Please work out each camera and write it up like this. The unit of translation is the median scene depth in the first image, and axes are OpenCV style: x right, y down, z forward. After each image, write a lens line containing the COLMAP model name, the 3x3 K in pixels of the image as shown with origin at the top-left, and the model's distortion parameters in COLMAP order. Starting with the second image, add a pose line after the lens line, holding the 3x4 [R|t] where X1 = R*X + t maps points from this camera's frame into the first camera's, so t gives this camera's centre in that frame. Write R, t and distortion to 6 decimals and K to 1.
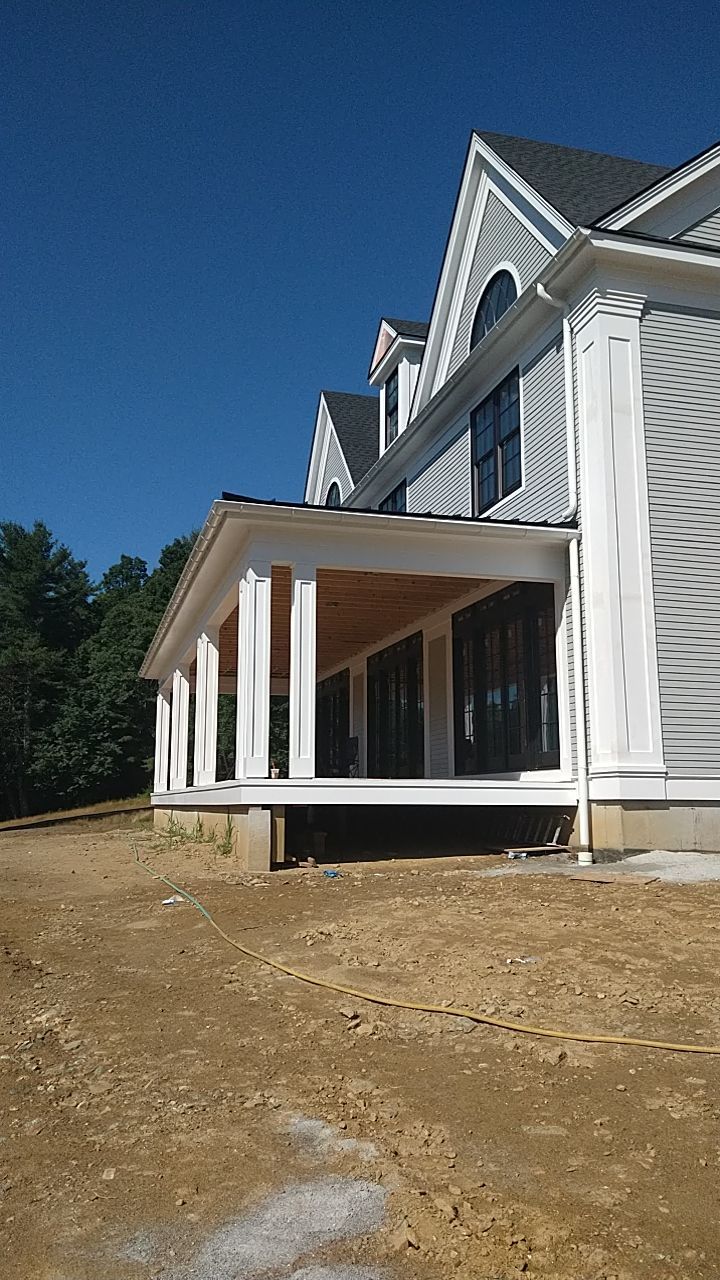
lens RADIAL K [[944.6, 0, 359.7], [0, 944.6, 646.3], [0, 0, 1]] dist [0.096028, -0.131256]
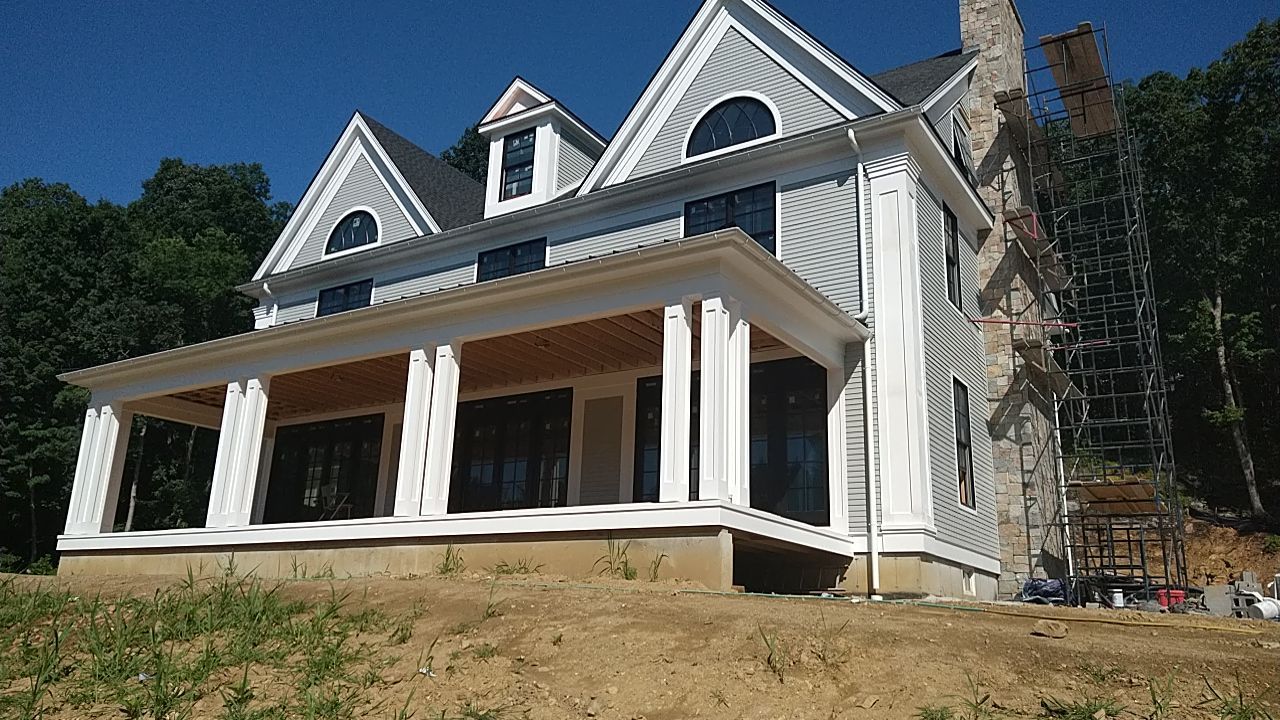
lens RADIAL K [[944.6, 0, 637.5], [0, 944.6, 356.2], [0, 0, 1]] dist [0.096028, -0.131256]
pose [[0.775726, 0.201482, 0.598042, -0.748325], [-0.144521, 0.979197, -0.142434, 0.130849], [-0.614299, 0.024060, 0.788706, 0.218872]]
